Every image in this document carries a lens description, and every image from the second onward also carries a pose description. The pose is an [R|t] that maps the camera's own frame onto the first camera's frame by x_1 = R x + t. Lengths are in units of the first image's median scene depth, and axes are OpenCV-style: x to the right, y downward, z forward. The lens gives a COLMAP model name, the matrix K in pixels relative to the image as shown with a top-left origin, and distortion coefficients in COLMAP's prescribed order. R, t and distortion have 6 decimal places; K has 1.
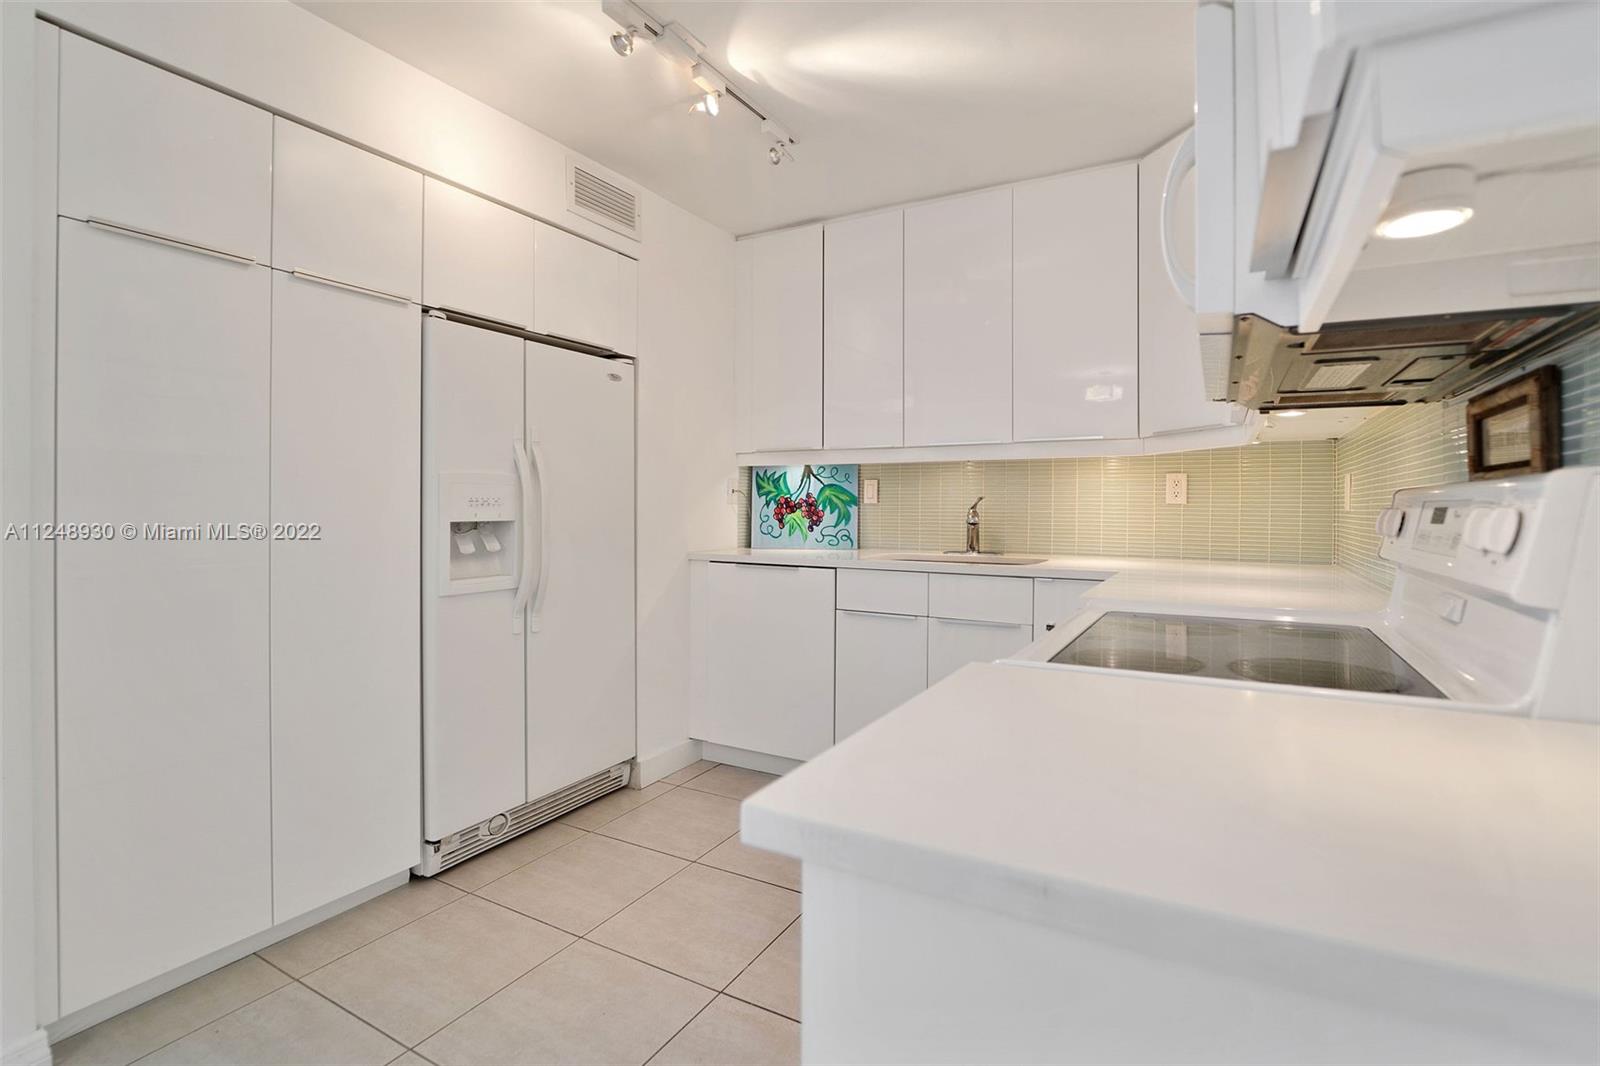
lens RADIAL K [[679.4, 0, 813.1], [0, 679.4, 504.9], [0, 0, 1]] dist [-0.019360, -0.000381]
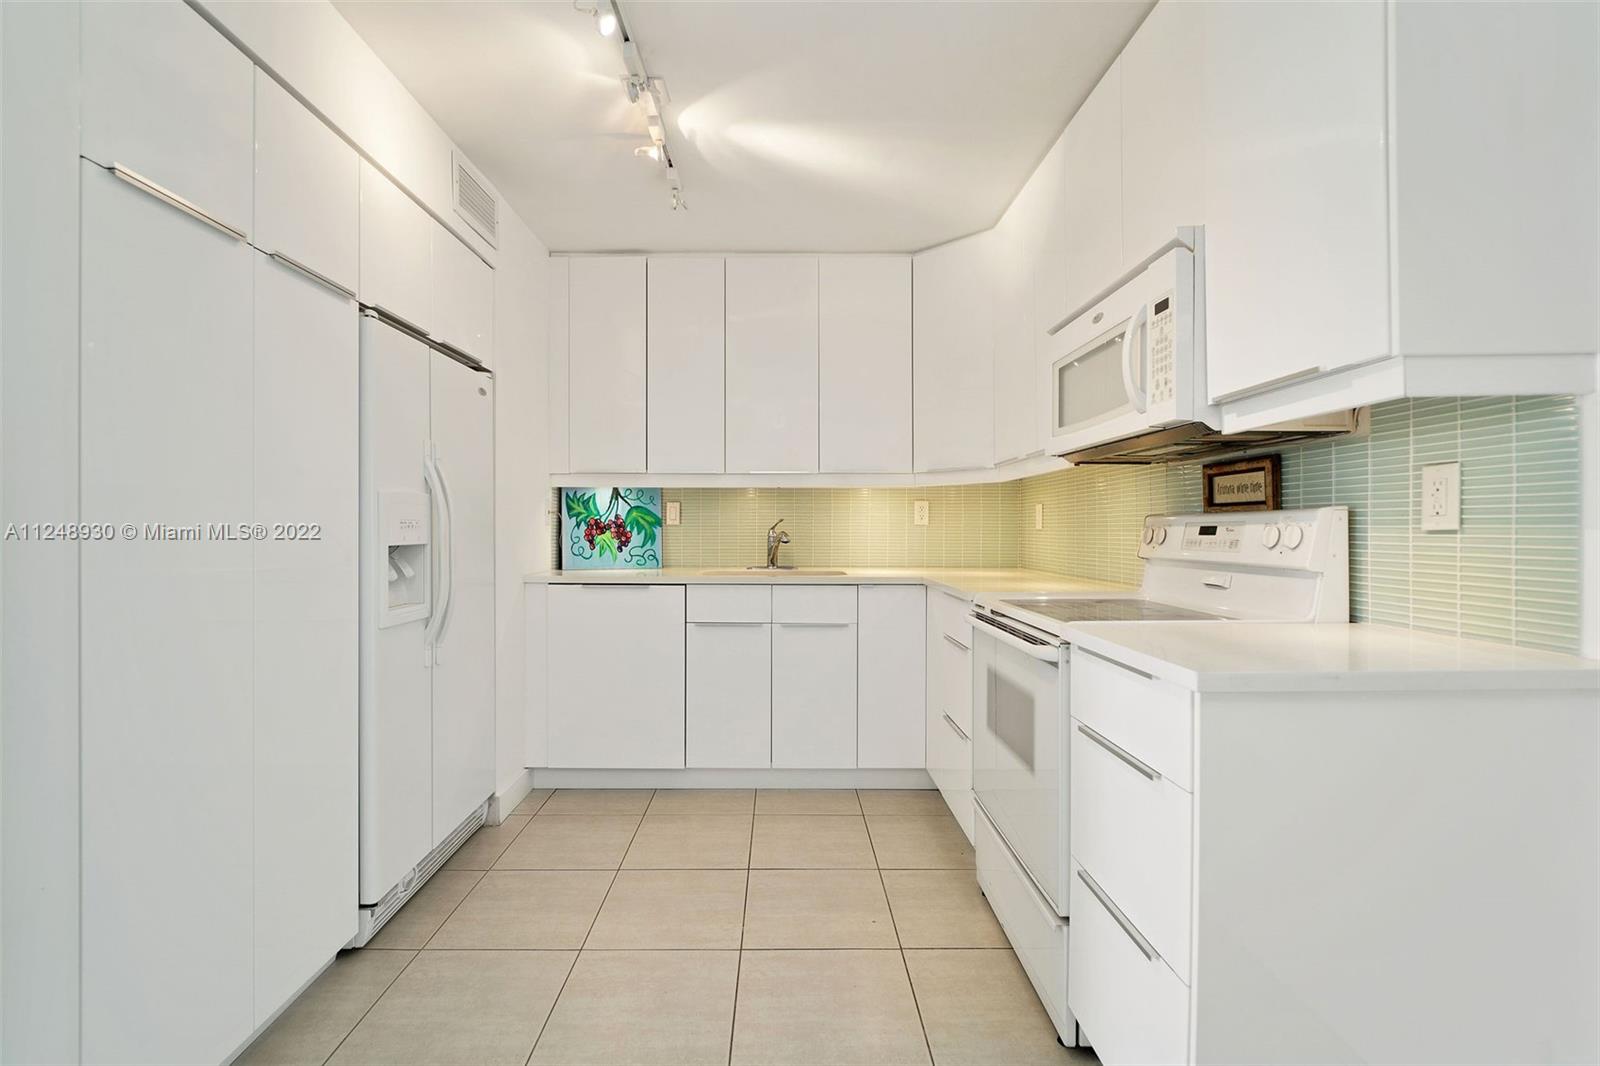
lens RADIAL K [[679.4, 0, 791.2], [0, 679.4, 524.8], [0, 0, 1]] dist [-0.019360, -0.000381]
pose [[0.885607, -0.001658, 0.464432, -0.271334], [0.002471, 0.999996, -0.001142, -0.000240], [-0.464428, 0.002159, 0.885608, -0.026792]]
